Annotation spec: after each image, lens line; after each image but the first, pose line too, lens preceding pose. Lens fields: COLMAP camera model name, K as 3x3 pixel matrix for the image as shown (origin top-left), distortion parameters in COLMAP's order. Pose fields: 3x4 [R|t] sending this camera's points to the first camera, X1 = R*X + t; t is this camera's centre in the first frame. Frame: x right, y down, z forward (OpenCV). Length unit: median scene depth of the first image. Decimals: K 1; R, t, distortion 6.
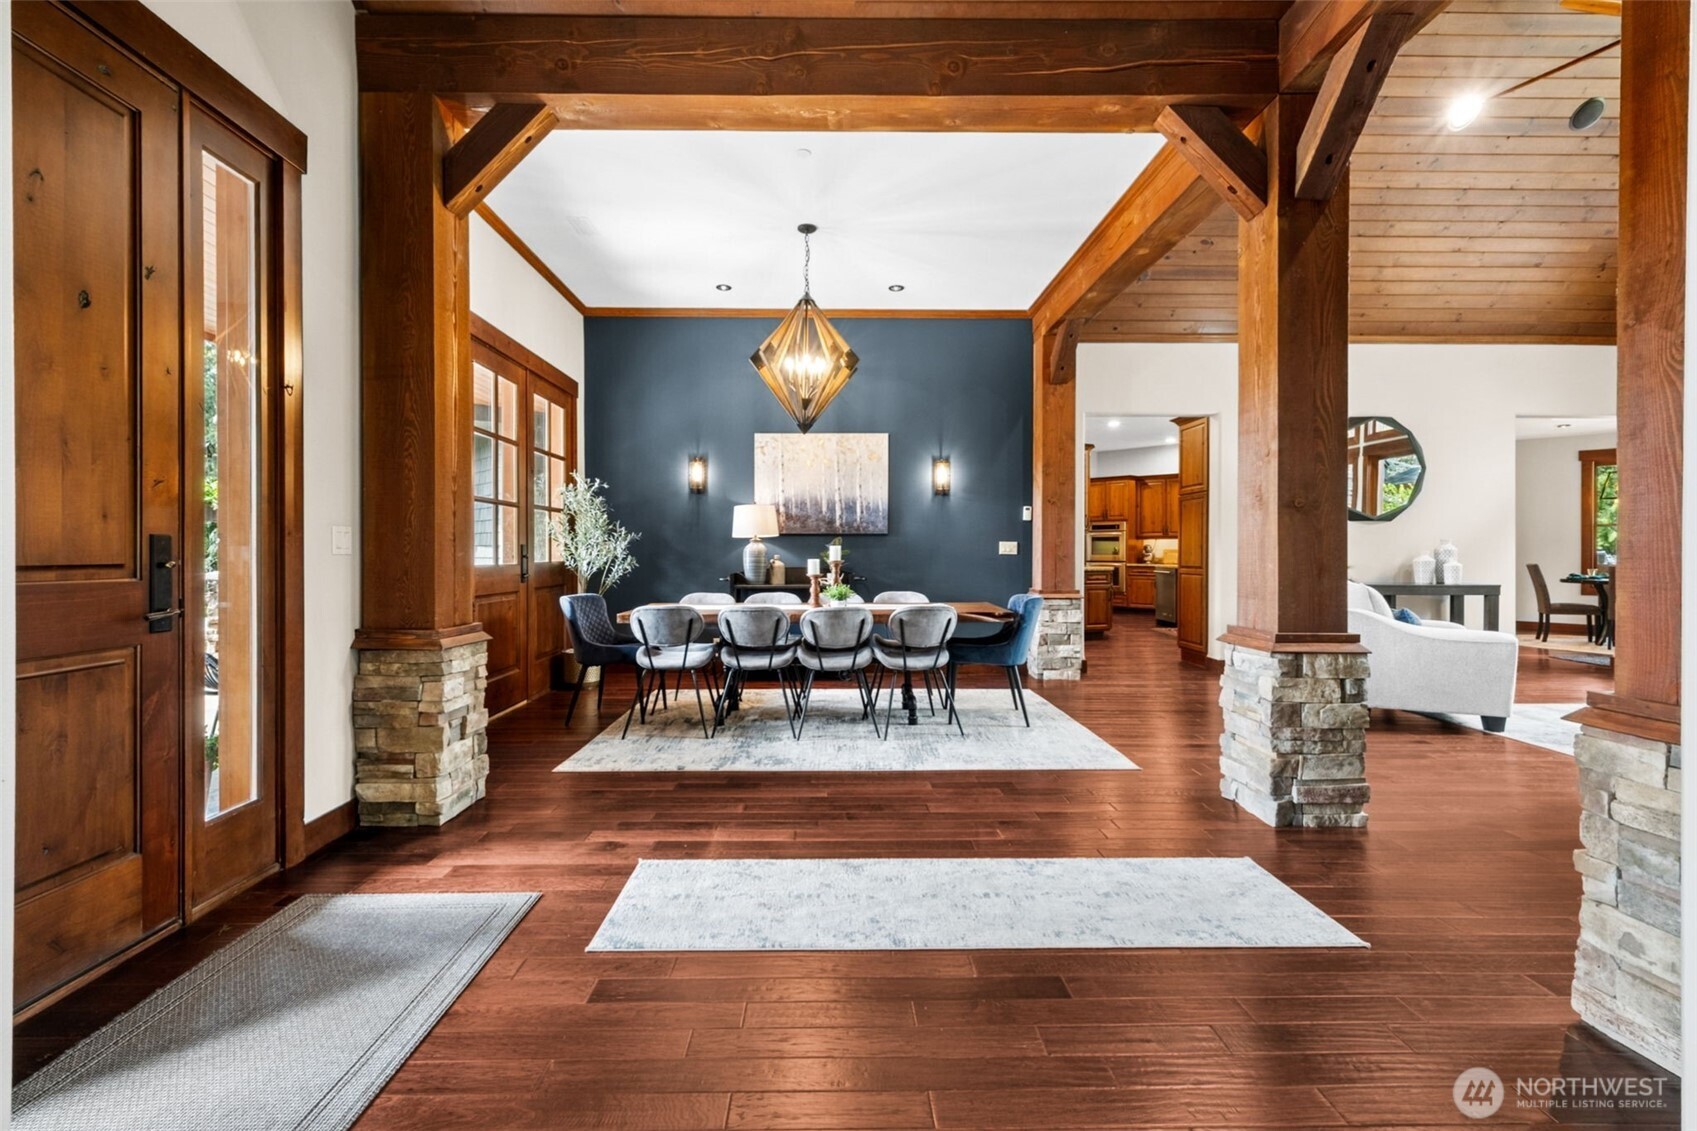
lens RADIAL K [[742.5, 0, 842.9], [0, 742.5, 561.2], [0, 0, 1]] dist [0.000506, -0.000066]
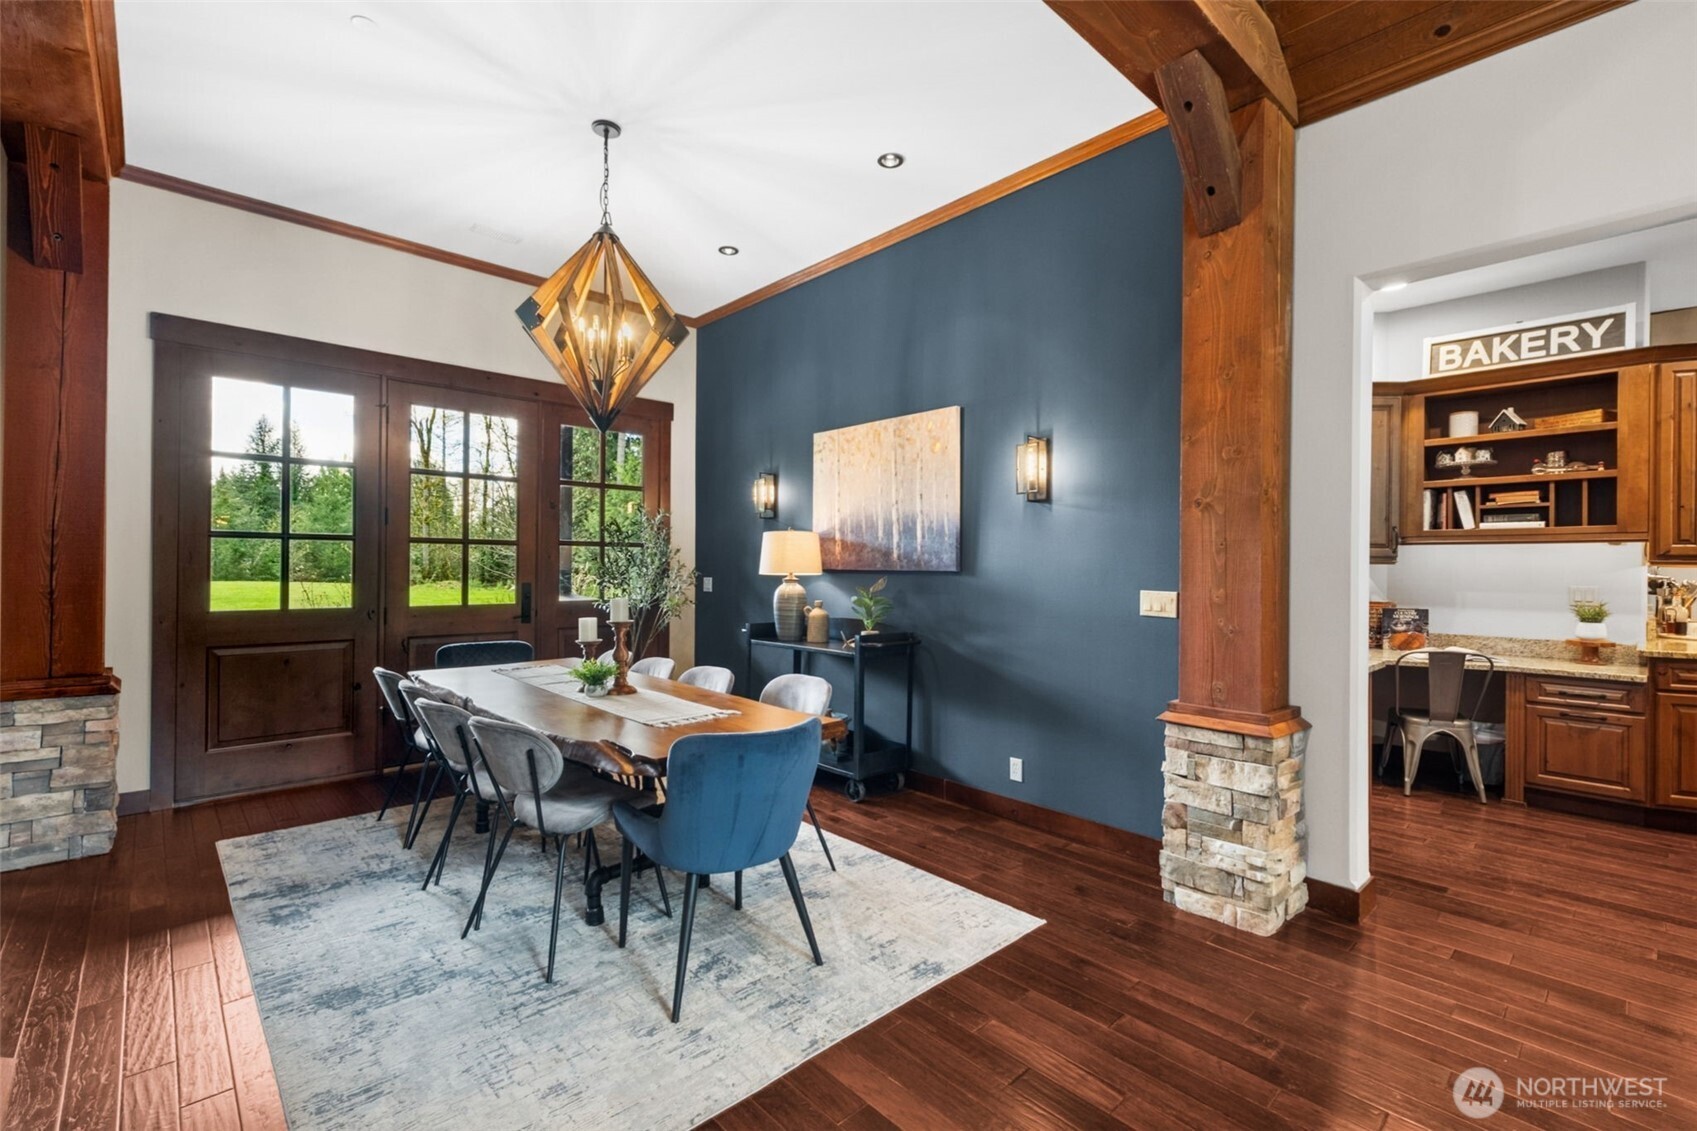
lens RADIAL K [[742.5, 0, 842.9], [0, 742.5, 561.2], [0, 0, 1]] dist [0.000506, -0.000066]
pose [[0.667795, 0.000687, -0.744345, 0.449634], [-0.016633, 0.999764, -0.014000, -0.035507], [0.744159, 0.021729, 0.667649, 0.531832]]
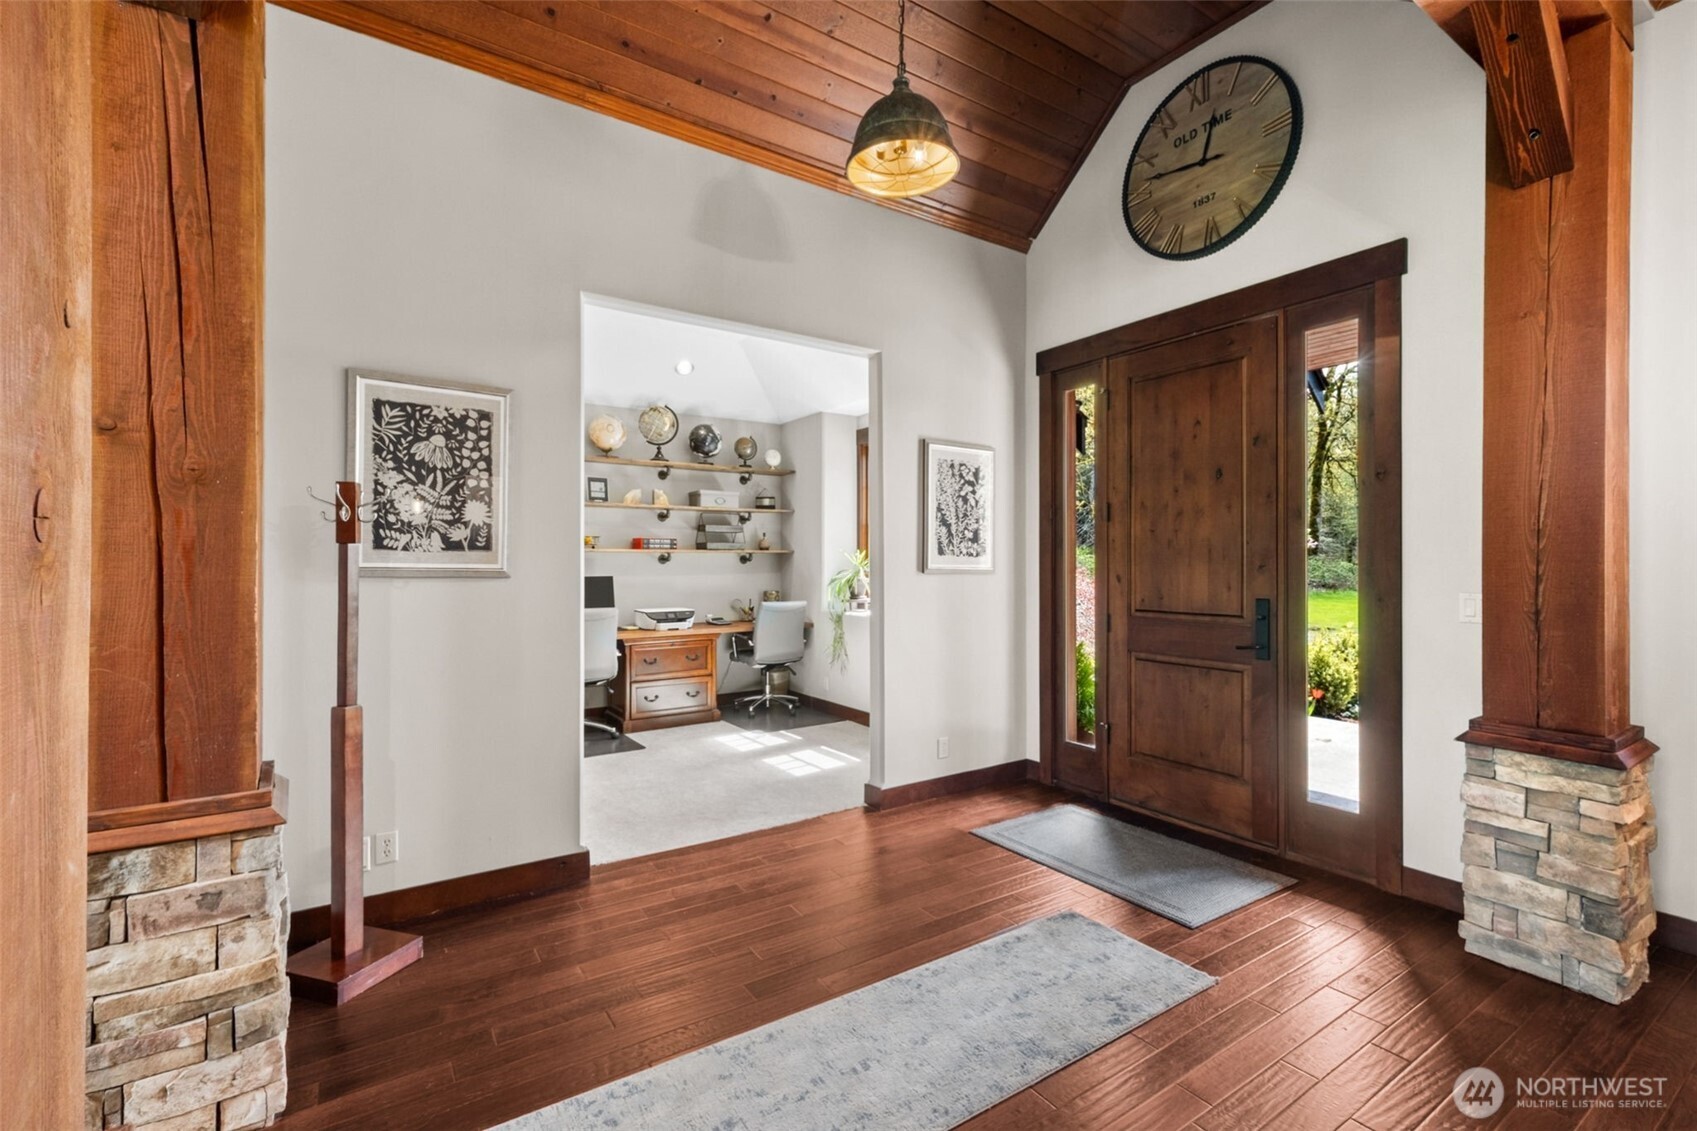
lens RADIAL K [[757.8, 0, 862.6], [0, 757.8, 562.6], [0, 0, 1]] dist [0.001474, 0.000283]
pose [[-0.841537, -0.005330, -0.540173, 0.223094], [-0.009473, 0.999943, 0.004892, -0.036315], [0.540116, 0.009234, -0.841540, 0.604140]]
